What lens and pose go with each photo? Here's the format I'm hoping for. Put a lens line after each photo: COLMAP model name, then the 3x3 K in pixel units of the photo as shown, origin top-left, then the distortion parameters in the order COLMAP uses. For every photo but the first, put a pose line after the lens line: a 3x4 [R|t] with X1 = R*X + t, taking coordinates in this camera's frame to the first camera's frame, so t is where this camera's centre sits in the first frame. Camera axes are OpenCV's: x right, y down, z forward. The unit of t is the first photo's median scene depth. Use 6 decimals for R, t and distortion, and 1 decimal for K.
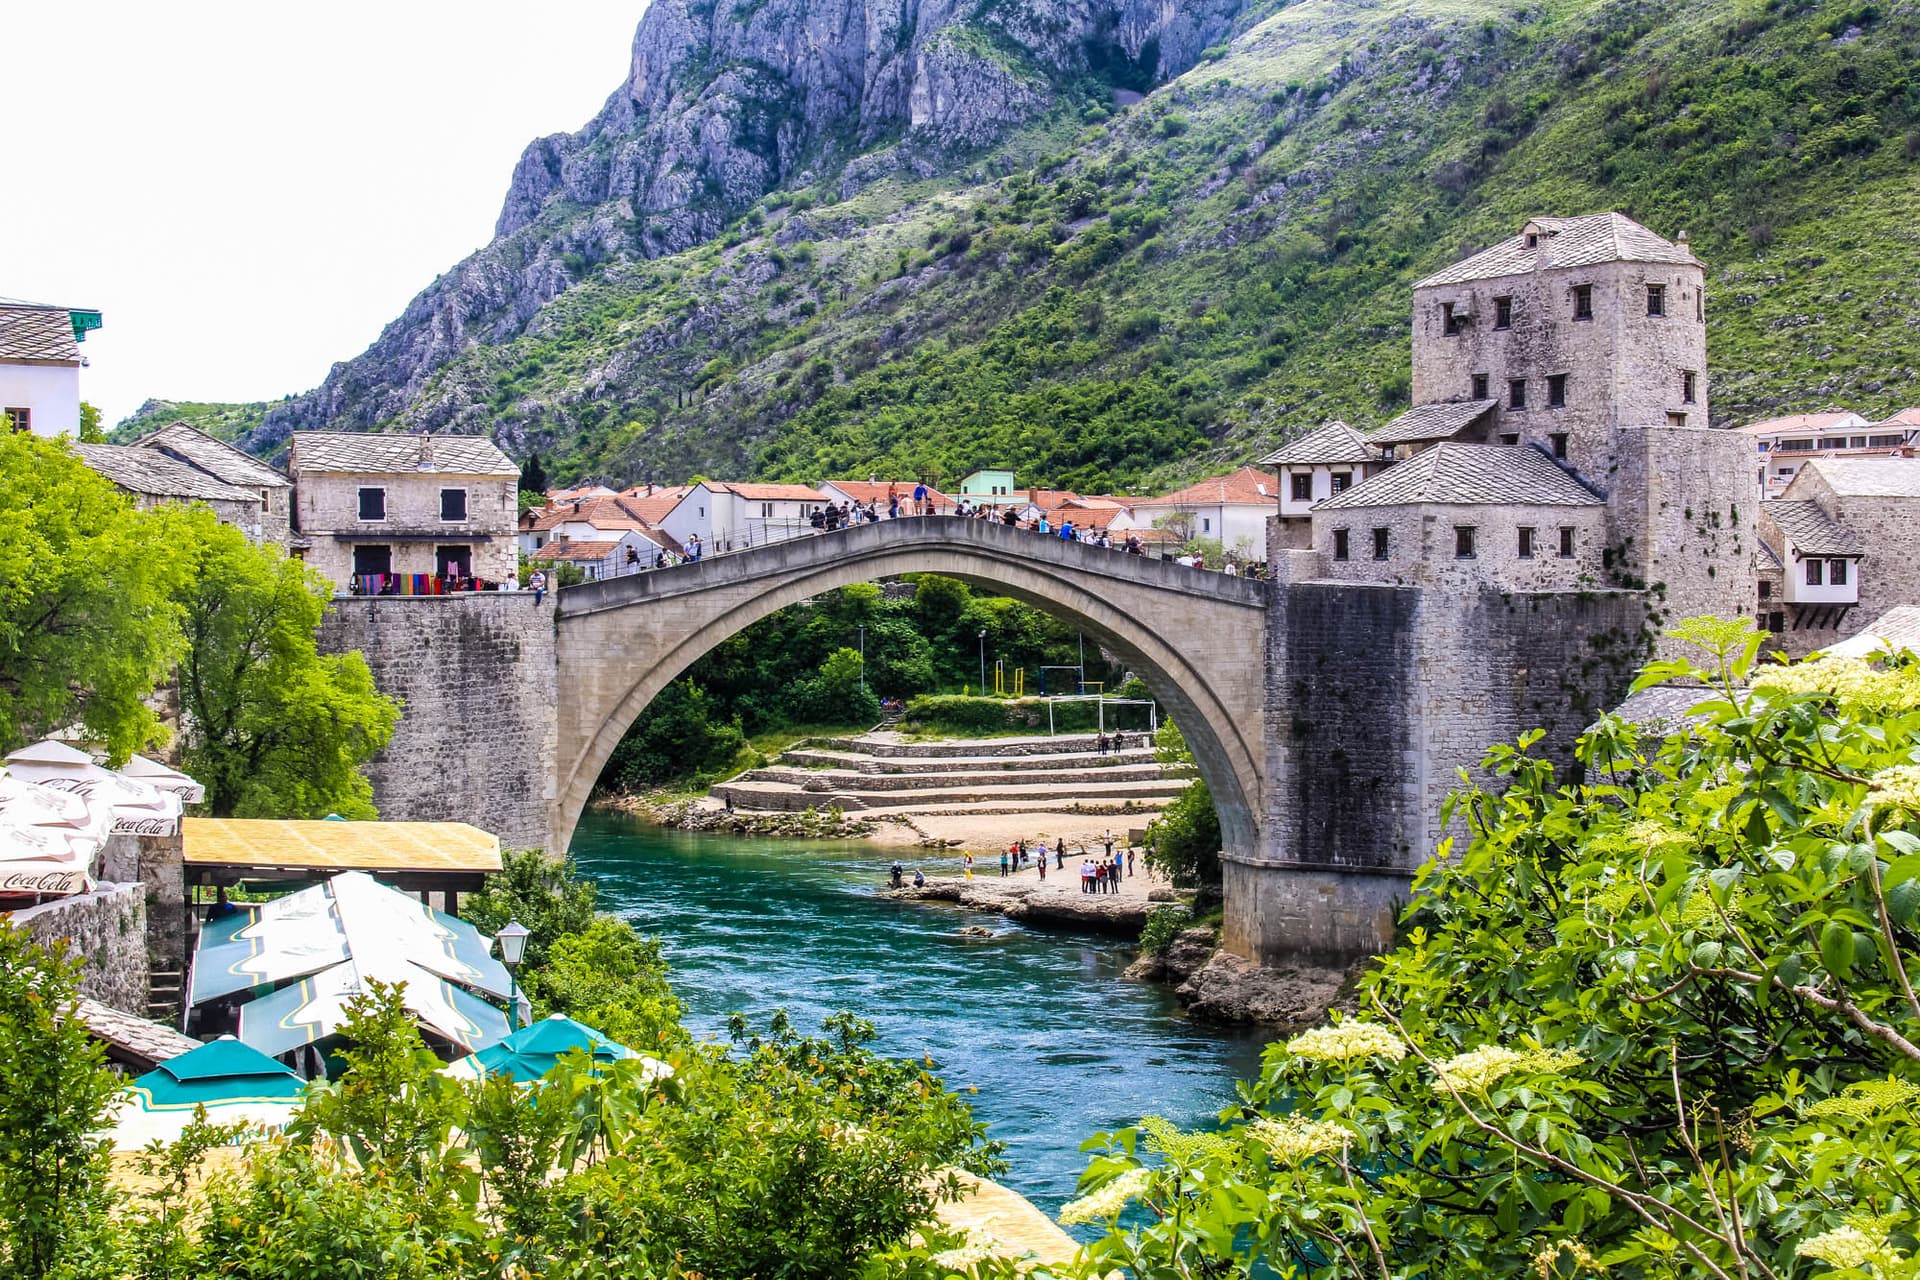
lens RADIAL K [[2817.4, 0, 999.4], [0, 2817.4, 653.6], [0, 0, 1]] dist [0.055701, 0.833783]
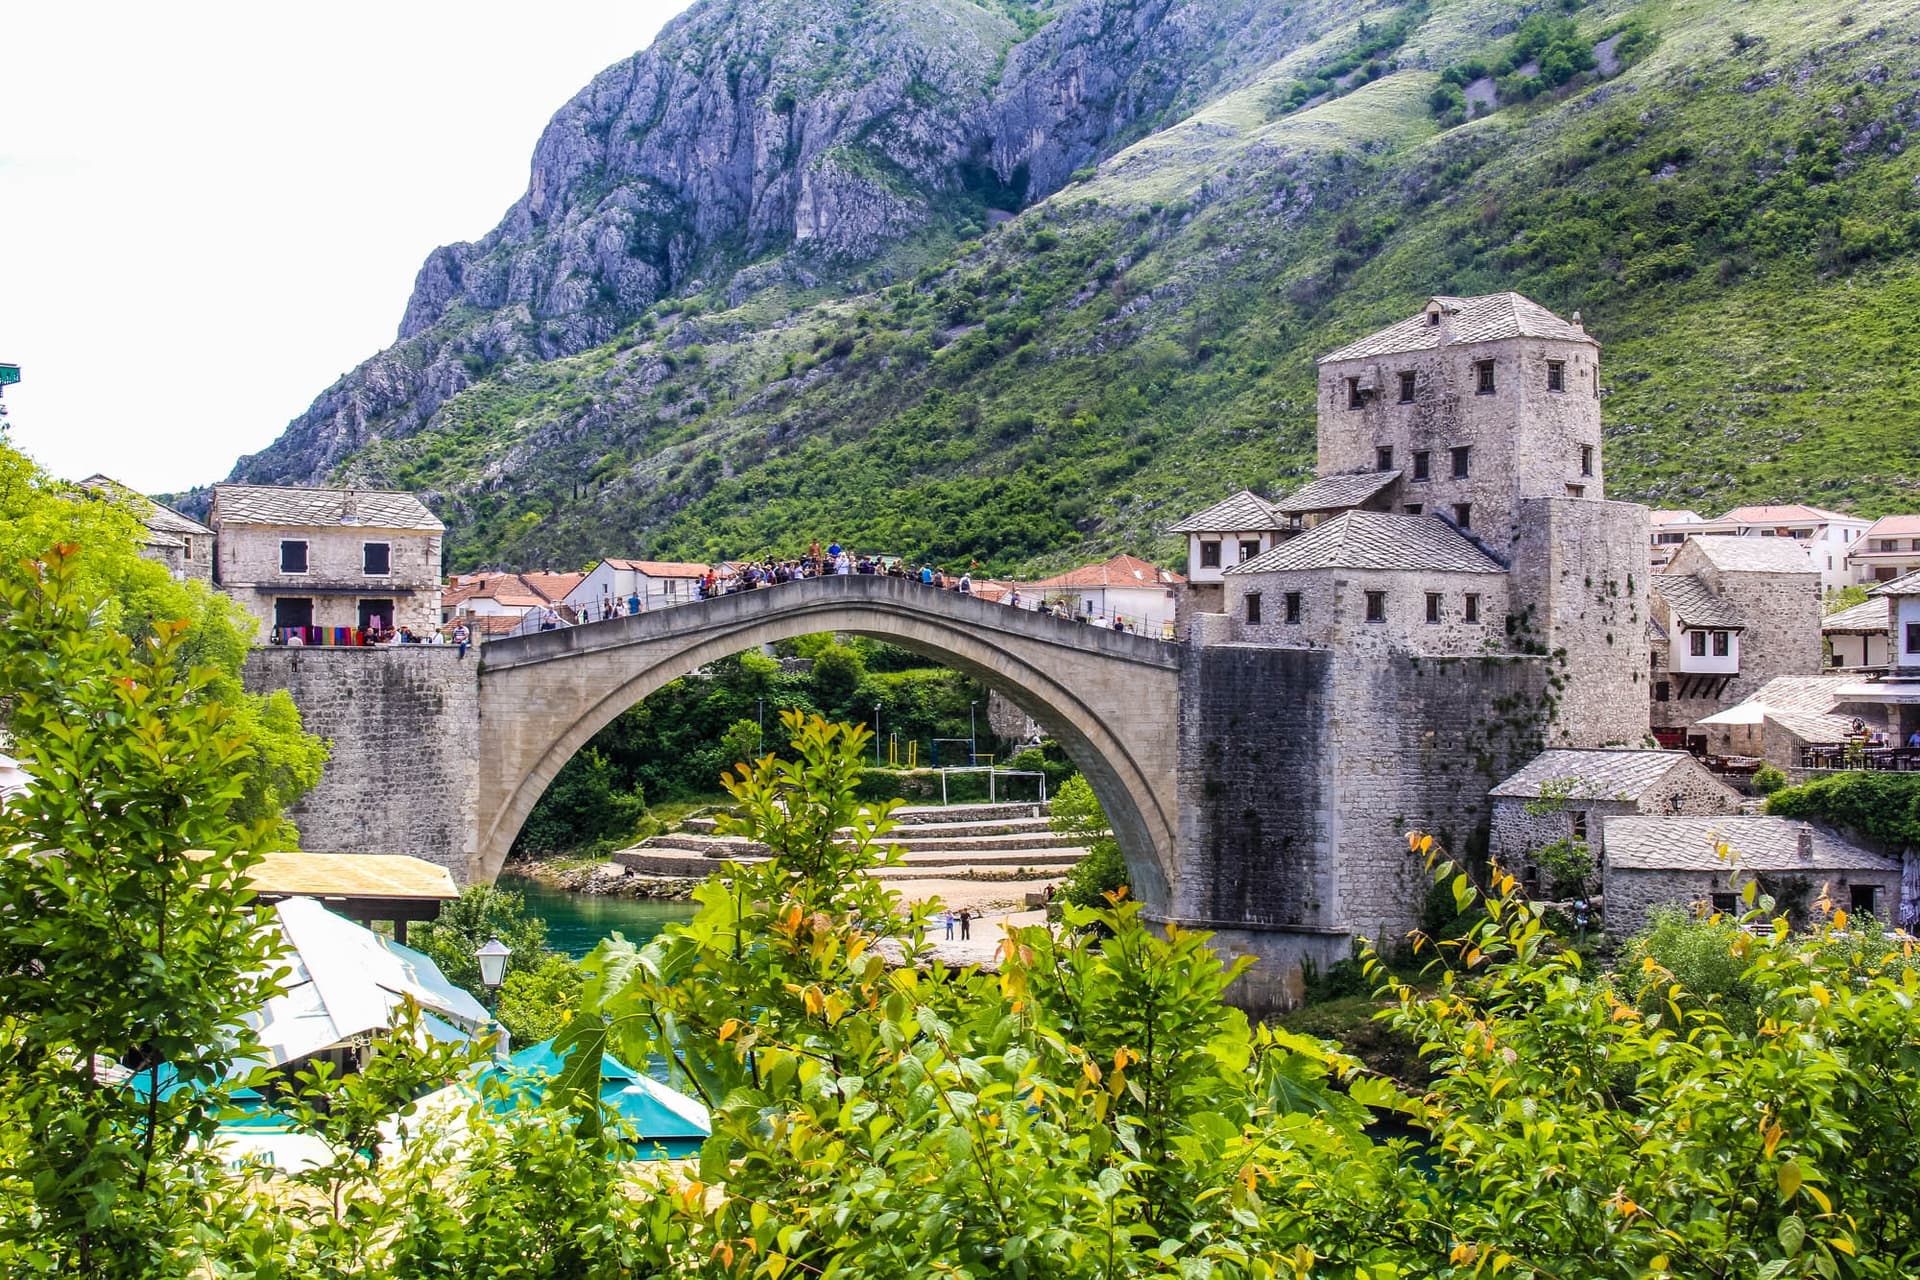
lens RADIAL K [[2647.7, 0, 997.0], [0, 2647.7, 660.8], [0, 0, 1]] dist [0.027078, 0.709767]
pose [[0.998811, 0.008812, 0.047955, -0.009173], [-0.007359, 0.999511, -0.030399, 0.005298], [-0.048200, 0.030010, 0.998387, 0.024972]]
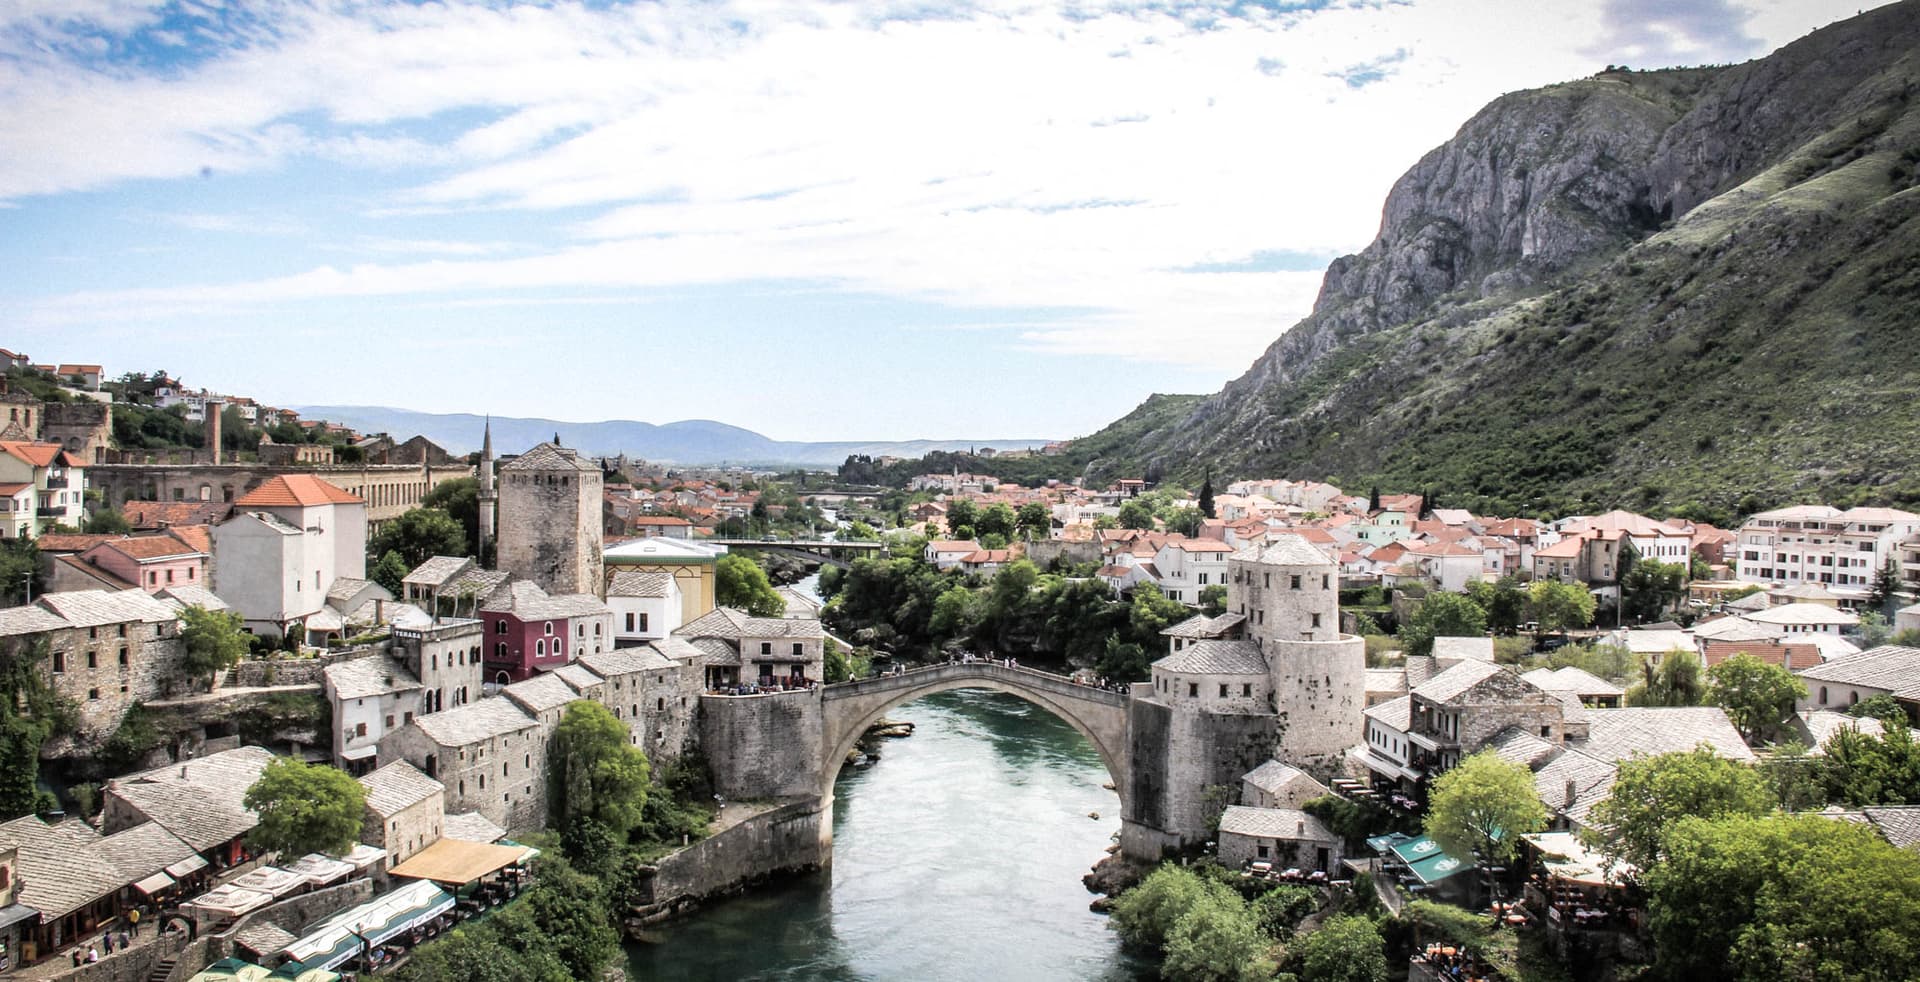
lens RADIAL K [[1595.5, 0, 974.0], [0, 1595.5, 502.2], [0, 0, 1]] dist [-0.187197, 0.154528]
pose [[0.908225, 0.024904, -0.417740, 0.272984], [-0.026961, 0.999636, 0.000979, -0.095450], [0.417612, 0.010374, 0.908566, -0.117446]]
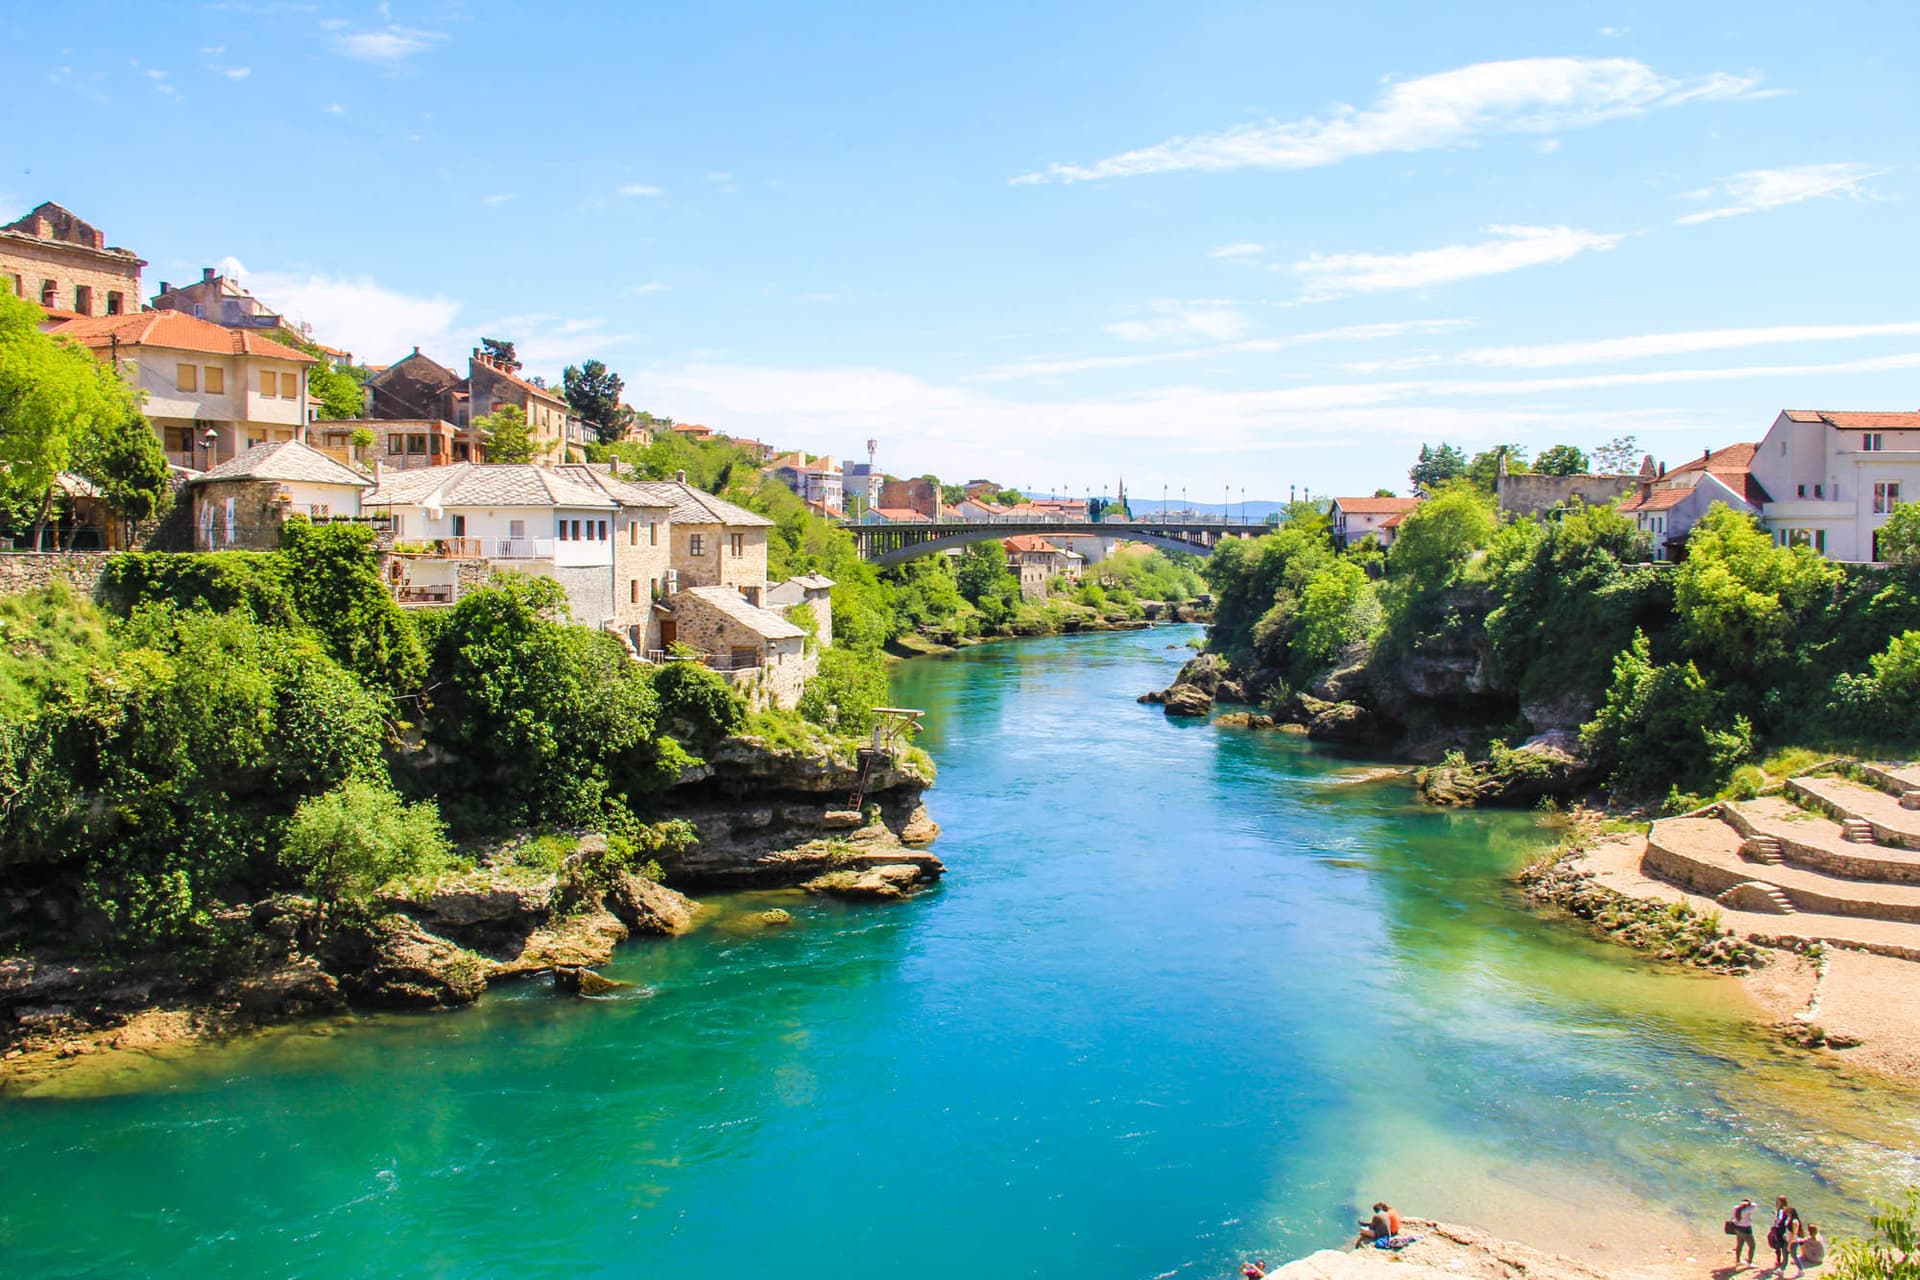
lens RADIAL K [[1626.8, 0, 981.3], [0, 1626.8, 642.9], [0, 0, 1]] dist [-0.188654, 0.160741]
pose [[0.684079, 0.049470, -0.727728, 0.068571], [-0.022462, 0.998653, 0.046773, -0.012120], [0.729062, -0.015651, 0.684269, 0.585337]]
